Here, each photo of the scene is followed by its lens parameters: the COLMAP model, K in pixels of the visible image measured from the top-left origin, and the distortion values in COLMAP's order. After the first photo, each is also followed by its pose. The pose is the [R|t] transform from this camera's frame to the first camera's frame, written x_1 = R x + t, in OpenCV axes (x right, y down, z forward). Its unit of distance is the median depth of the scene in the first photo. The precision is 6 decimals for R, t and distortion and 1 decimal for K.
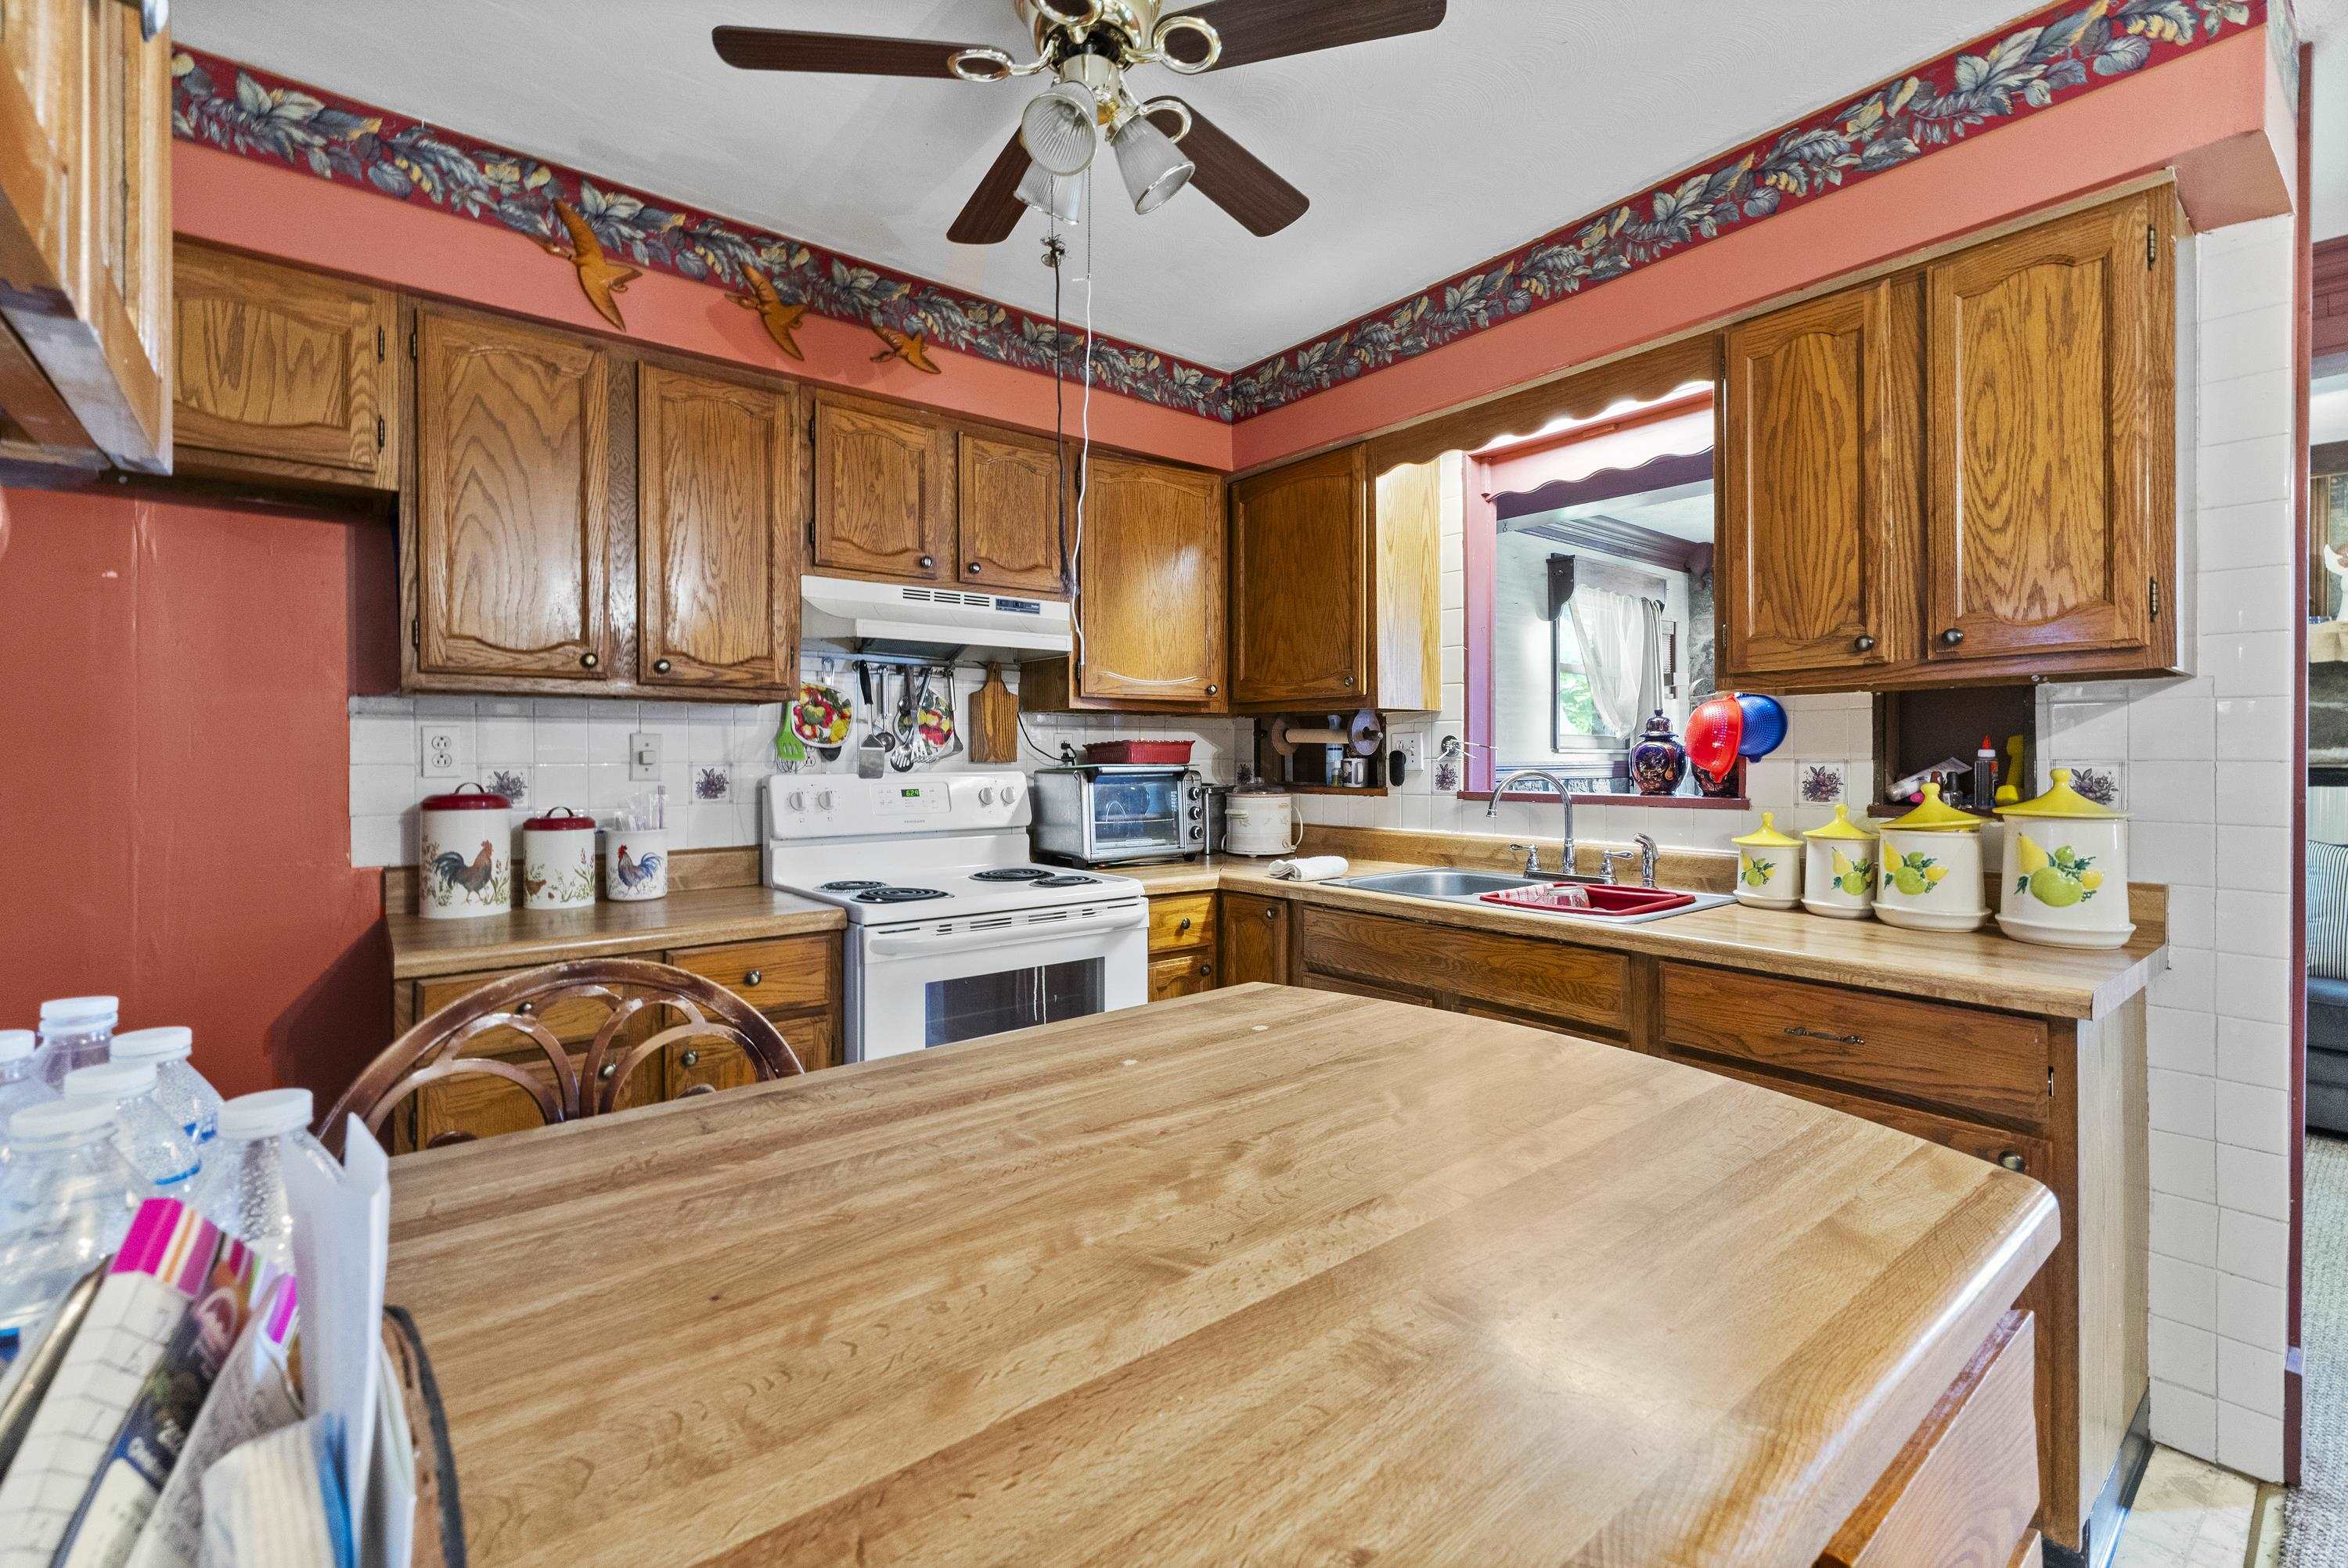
lens RADIAL K [[1043.4, 0, 1170.7], [0, 1043.4, 760.5], [0, 0, 1]] dist [0.005442, 0.000160]
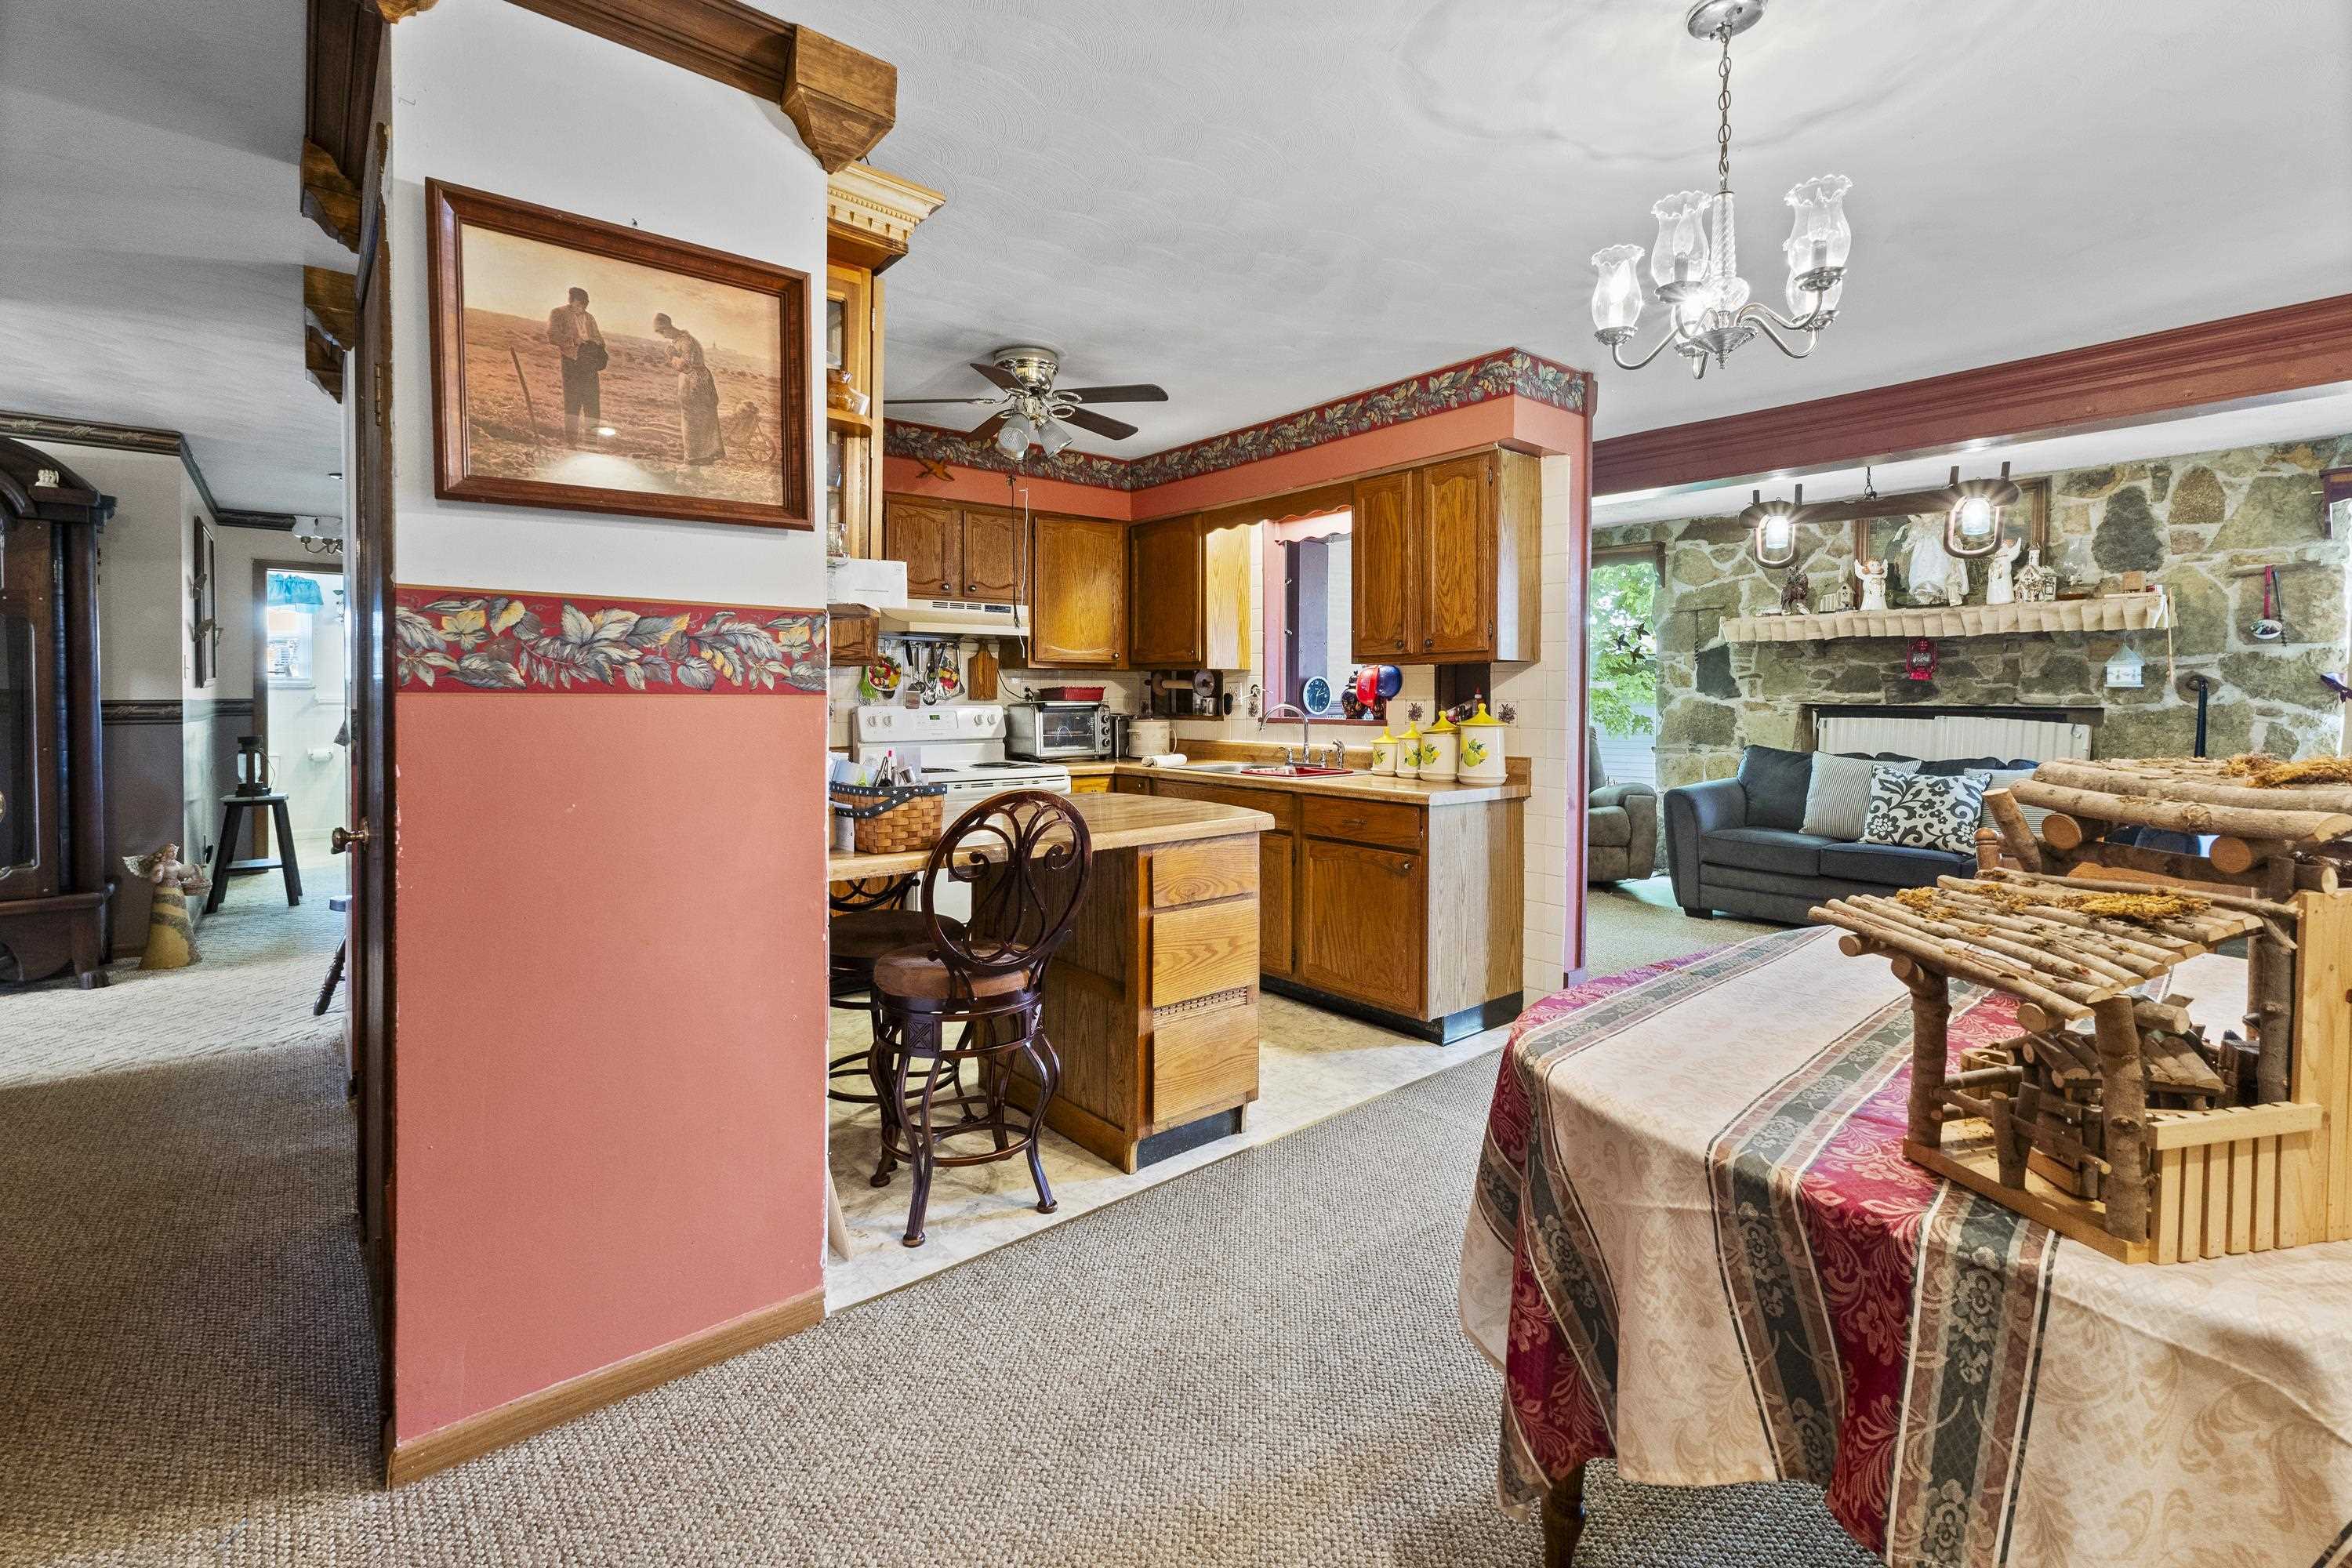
lens RADIAL K [[1021.9, 0, 1160.2], [0, 1021.9, 700.9], [0, 0, 1]] dist [0.001685, 0.000389]
pose [[0.999975, 0.002777, 0.006523, 0.113625], [-0.002791, 0.999994, 0.002174, -0.000559], [-0.006517, -0.002192, 0.999976, -0.703517]]
